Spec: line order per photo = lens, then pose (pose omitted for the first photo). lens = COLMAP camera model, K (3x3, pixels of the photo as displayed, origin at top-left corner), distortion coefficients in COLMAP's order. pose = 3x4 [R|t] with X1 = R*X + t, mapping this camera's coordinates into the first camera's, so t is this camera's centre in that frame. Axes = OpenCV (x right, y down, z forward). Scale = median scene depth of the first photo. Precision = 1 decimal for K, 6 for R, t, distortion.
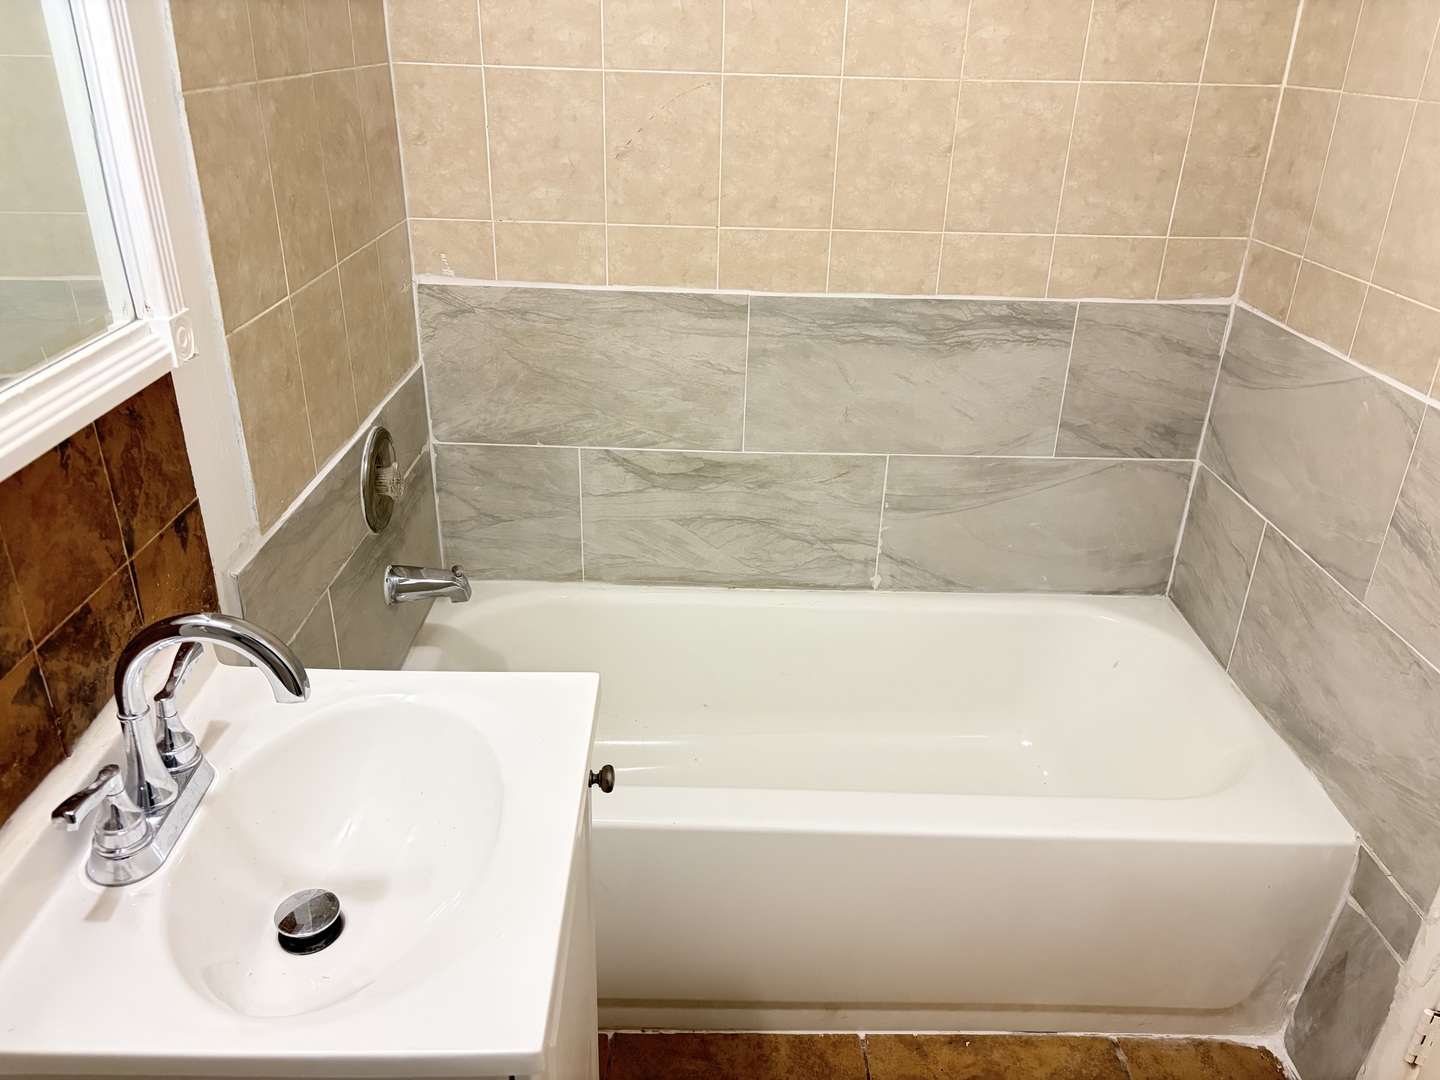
lens RADIAL K [[1084.4, 0, 718.7], [0, 1084.4, 544.0], [0, 0, 1]] dist [0.061932, -0.041395]
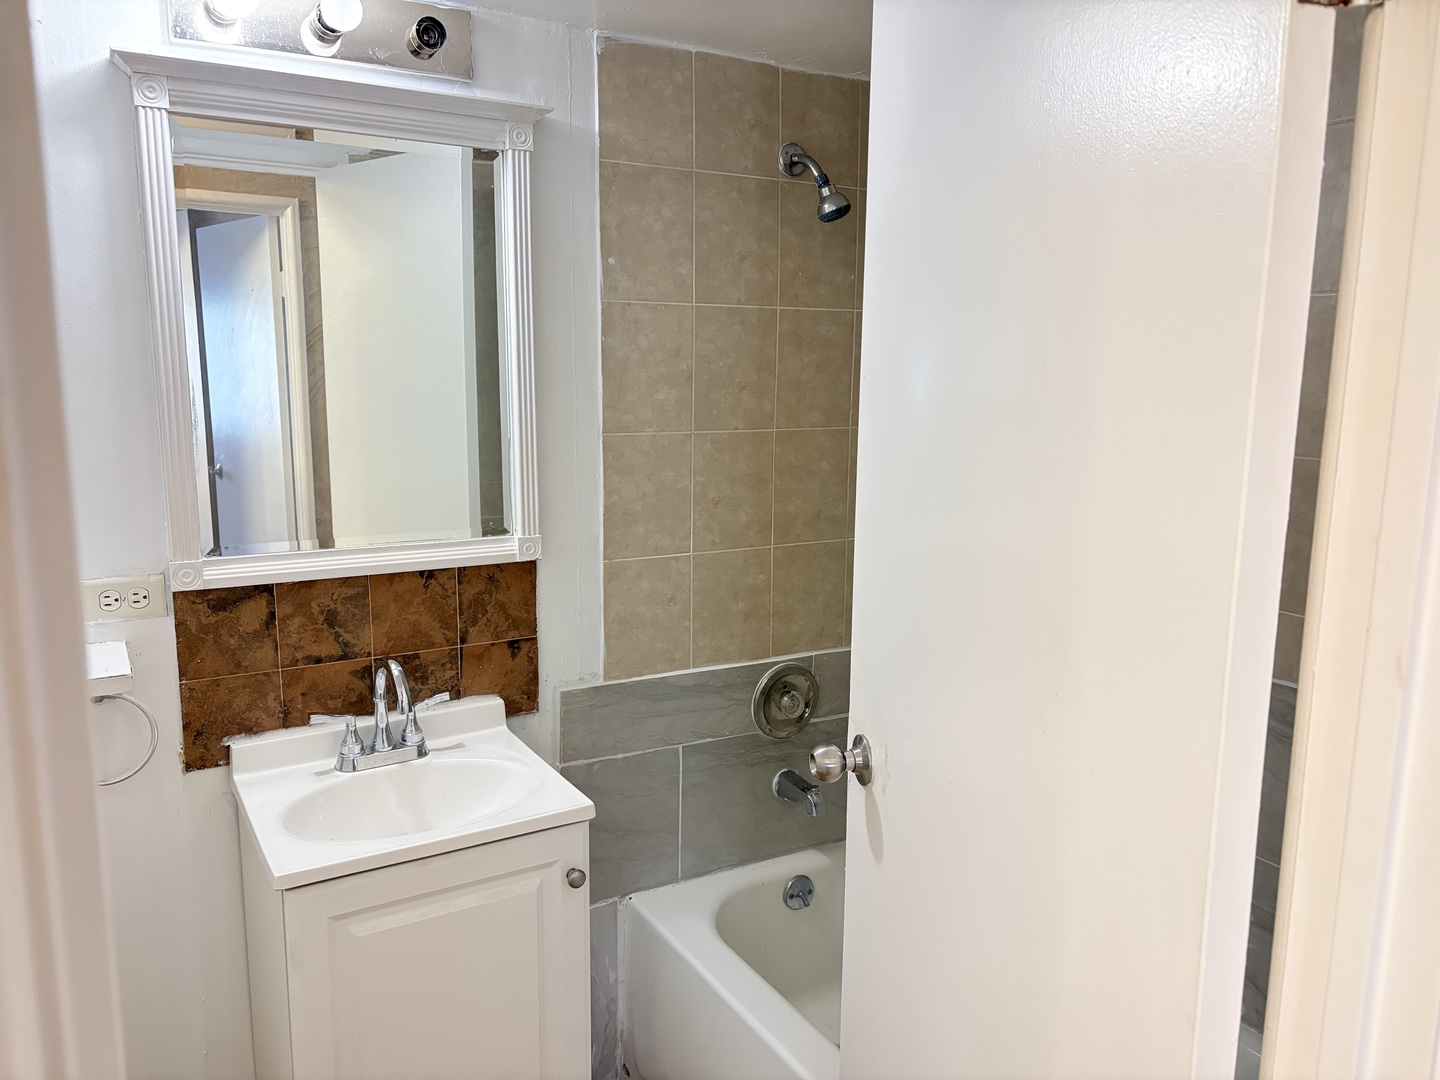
lens RADIAL K [[1084.4, 0, 714.2], [0, 1084.4, 547.3], [0, 0, 1]] dist [0.061932, -0.041395]
pose [[0.508422, 0.105968, -0.854563, 1.317448], [-0.358971, 0.928139, -0.098478, -0.117938], [0.782718, 0.356832, 0.509925, 0.282151]]
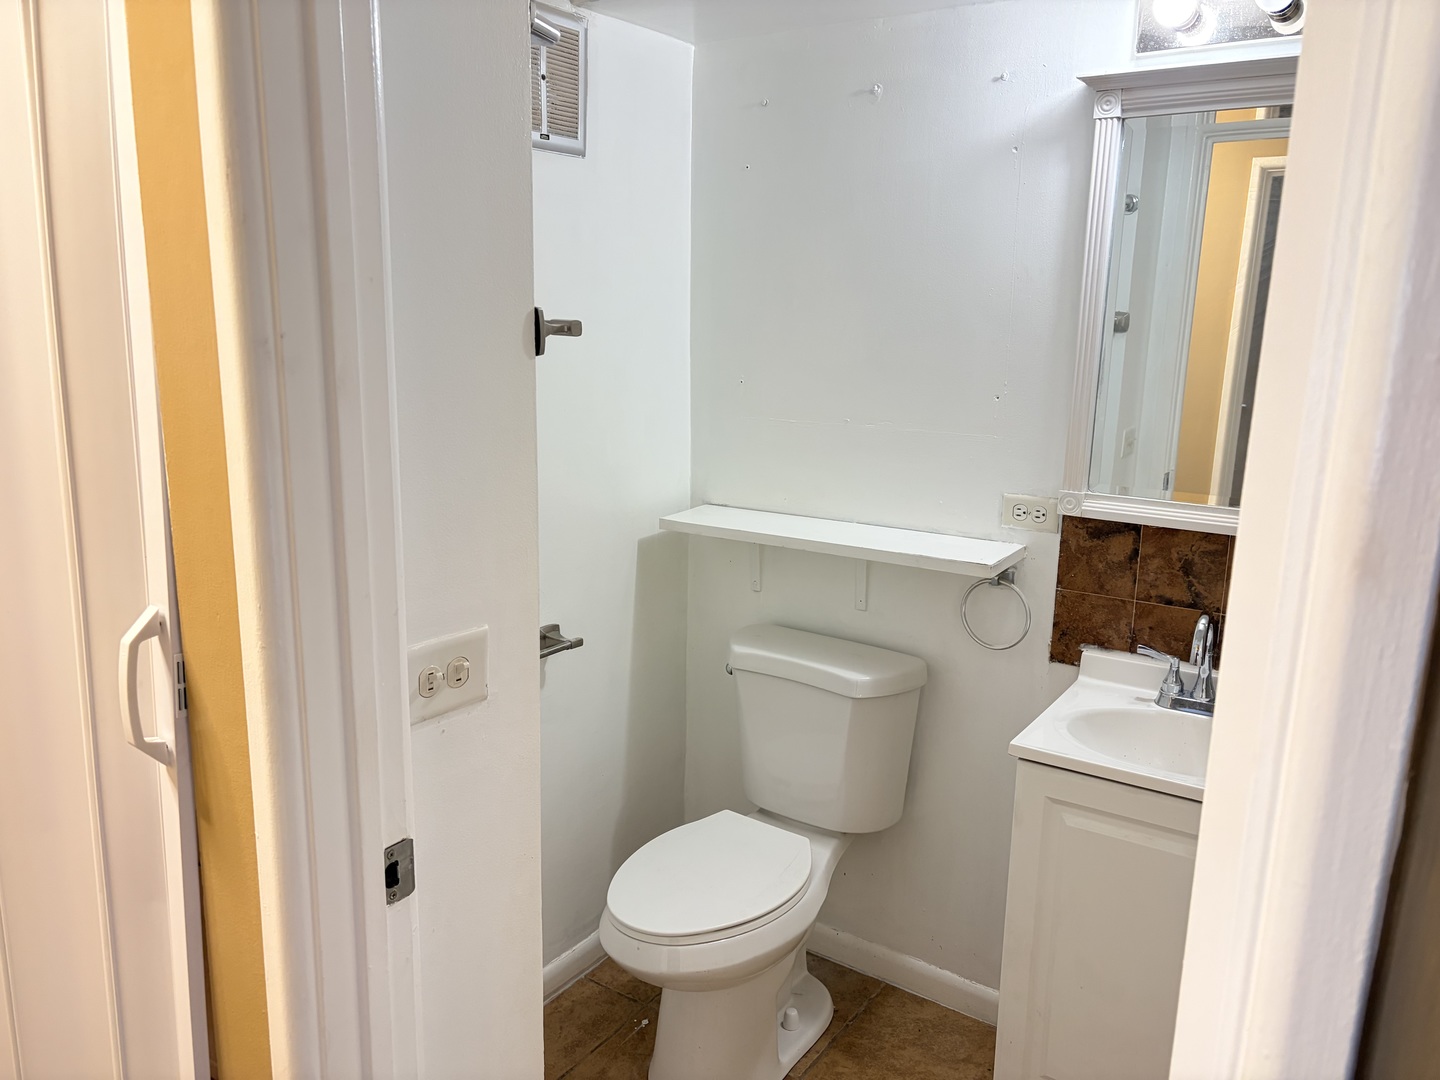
lens RADIAL K [[1084.4, 0, 716.8], [0, 1084.4, 538.5], [0, 0, 1]] dist [0.061932, -0.041395]
pose [[-0.551640, 0.124940, -0.824672, 1.531800], [-0.396488, 0.830586, 0.391055, -0.430151], [0.733819, 0.542694, -0.408647, 0.897204]]
